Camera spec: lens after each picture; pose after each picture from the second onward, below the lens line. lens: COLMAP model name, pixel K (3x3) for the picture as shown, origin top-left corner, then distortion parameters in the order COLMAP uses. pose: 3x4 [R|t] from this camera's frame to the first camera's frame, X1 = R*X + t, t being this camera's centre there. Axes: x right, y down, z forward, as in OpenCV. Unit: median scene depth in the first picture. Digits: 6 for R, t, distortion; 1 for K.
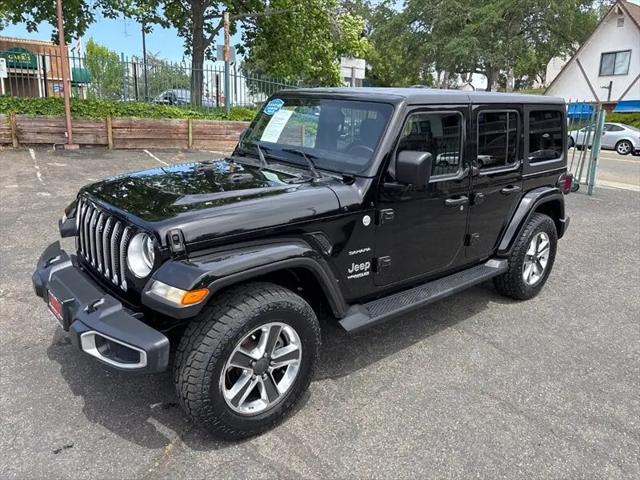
lens RADIAL K [[485.7, 0, 318.7], [0, 485.7, 239.8], [0, 0, 1]] dist [0.042465, -0.044208]
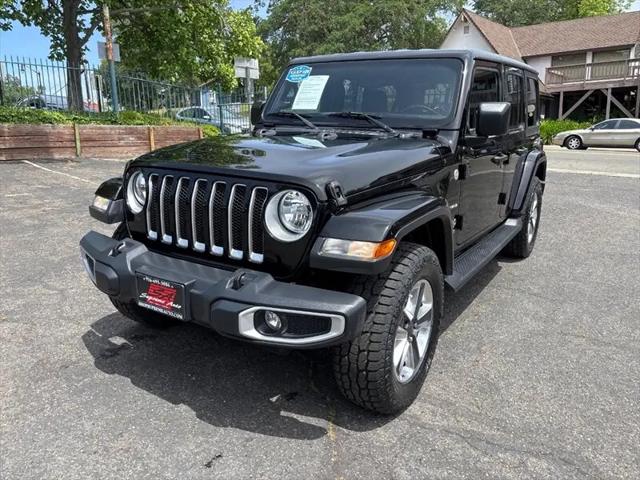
lens RADIAL K [[485.7, 0, 318.7], [0, 485.7, 239.8], [0, 0, 1]] dist [0.042465, -0.044208]
pose [[0.961566, -0.098634, 0.256245, -0.356830], [0.103222, 0.994648, -0.004481, 0.055212], [-0.254431, 0.030759, 0.966602, 0.104447]]
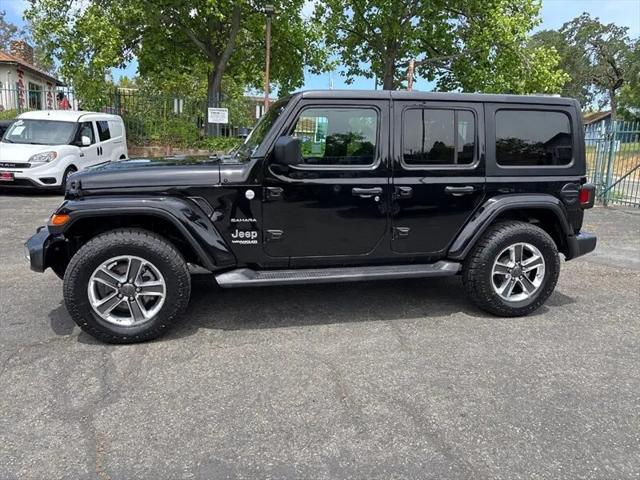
lens RADIAL K [[485.7, 0, 318.7], [0, 485.7, 239.8], [0, 0, 1]] dist [0.042465, -0.044208]
pose [[0.883204, 0.077795, -0.462492, 0.669540], [-0.122685, 0.990131, -0.067739, 0.107851], [0.452658, 0.116568, 0.884032, 0.034061]]
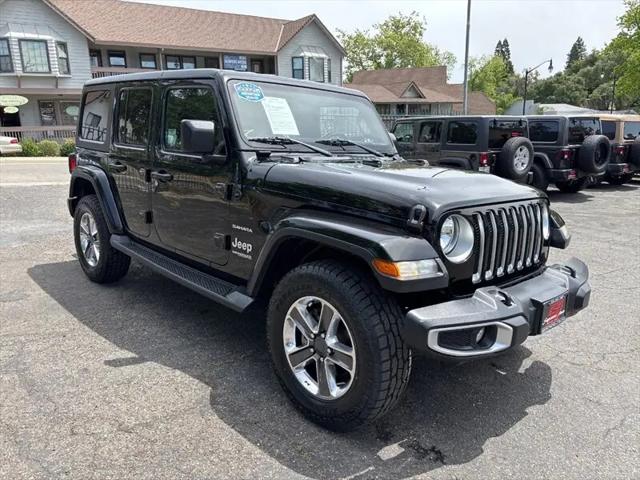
lens RADIAL K [[485.7, 0, 318.7], [0, 485.7, 239.8], [0, 0, 1]] dist [0.042465, -0.044208]
pose [[-0.034447, -0.249581, 0.967741, -1.019664], [0.242451, 0.937303, 0.250361, -0.241423], [-0.969552, 0.243254, 0.028224, 1.013048]]
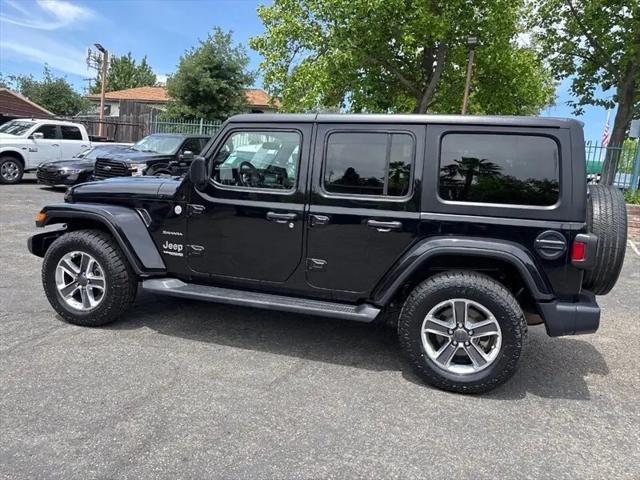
lens RADIAL K [[485.7, 0, 318.7], [0, 485.7, 239.8], [0, 0, 1]] dist [0.042465, -0.044208]
pose [[0.523759, 0.121141, -0.843209, 1.155338], [-0.275074, 0.960863, -0.032819, -0.020030], [0.806233, 0.249134, 0.536583, 0.523884]]
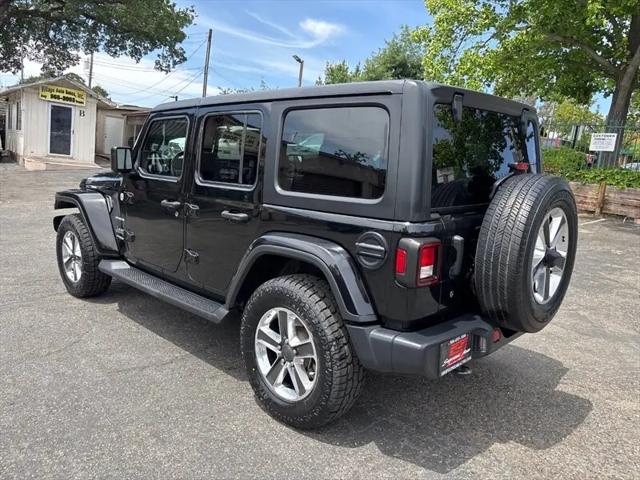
lens RADIAL K [[485.7, 0, 318.7], [0, 485.7, 239.8], [0, 0, 1]] dist [0.042465, -0.044208]
pose [[0.089898, 0.139508, -0.986132, 1.269693], [-0.321344, 0.941249, 0.103864, -0.207191], [0.942686, 0.307550, 0.129447, 1.154836]]
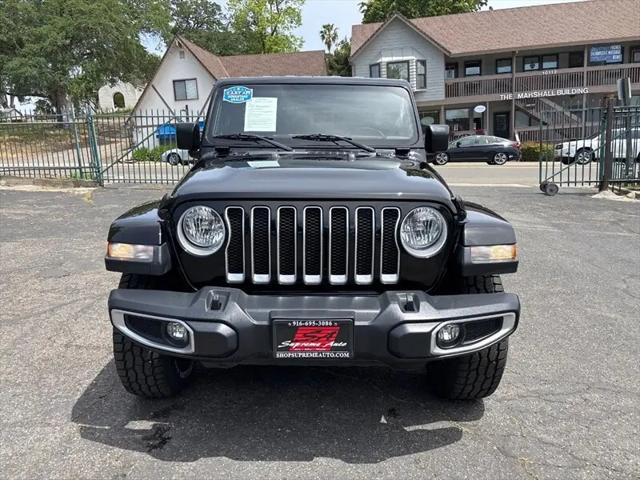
lens RADIAL K [[485.7, 0, 318.7], [0, 485.7, 239.8], [0, 0, 1]] dist [0.042465, -0.044208]
pose [[0.654613, -0.197409, 0.729734, -0.763513], [0.235572, 0.970506, 0.051221, -0.030786], [-0.718323, 0.138375, 0.681810, 0.354257]]
